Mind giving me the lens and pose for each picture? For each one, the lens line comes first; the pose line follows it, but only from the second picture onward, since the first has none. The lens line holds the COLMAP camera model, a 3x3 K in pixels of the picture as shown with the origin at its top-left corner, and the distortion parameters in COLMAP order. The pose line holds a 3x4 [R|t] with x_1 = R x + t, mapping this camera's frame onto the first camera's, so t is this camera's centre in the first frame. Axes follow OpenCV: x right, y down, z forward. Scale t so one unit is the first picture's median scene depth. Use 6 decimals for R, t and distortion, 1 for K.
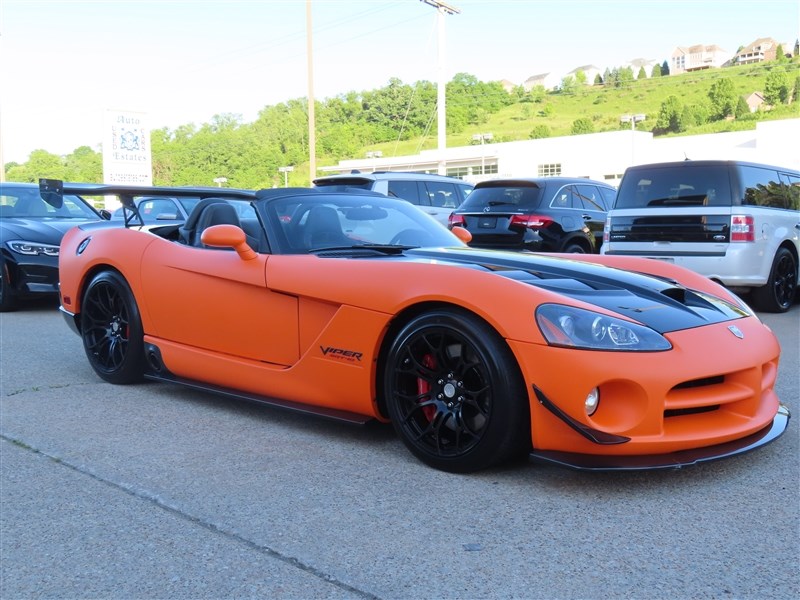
lens RADIAL K [[835.9, 0, 400.0], [0, 835.9, 300.0], [0, 0, 1]] dist [-0.008601, -0.011703]
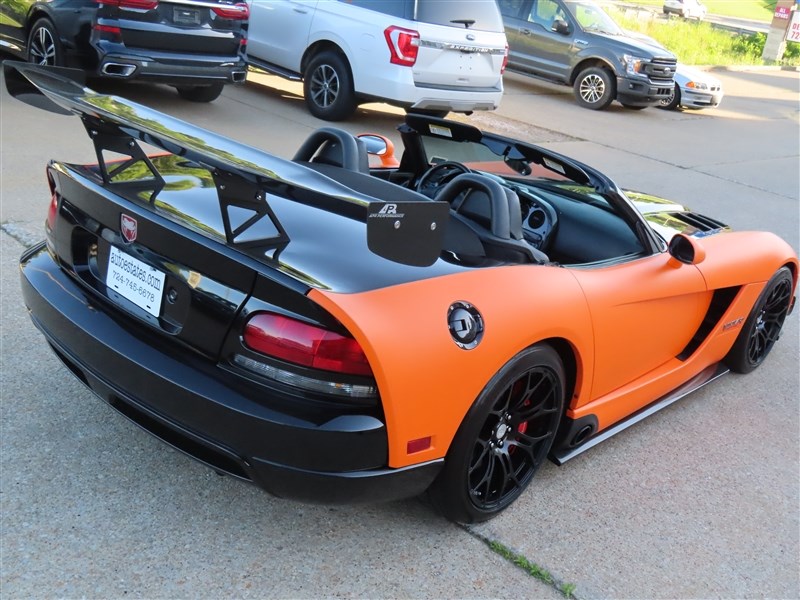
lens RADIAL K [[889.8, 0, 400.0], [0, 889.8, 300.0], [0, 0, 1]] dist [-0.011345, 0.000425]
pose [[-0.012370, -0.347977, 0.937422, -1.271151], [-0.075548, 0.935139, 0.346132, -0.378725], [-0.997065, -0.066539, -0.037857, 1.569086]]
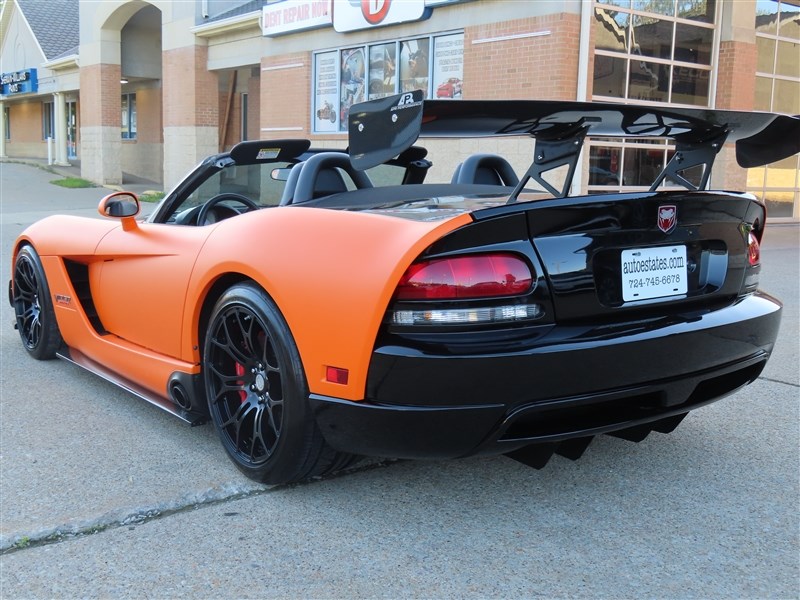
lens RADIAL K [[931.0, 0, 400.0], [0, 931.0, 300.0], [0, 0, 1]] dist [-0.009377, -0.017541]
pose [[-0.984924, -0.031324, 0.170127, -0.416030], [0.008639, 0.973334, 0.229230, -0.266696], [-0.172771, 0.227244, -0.958389, 2.626780]]
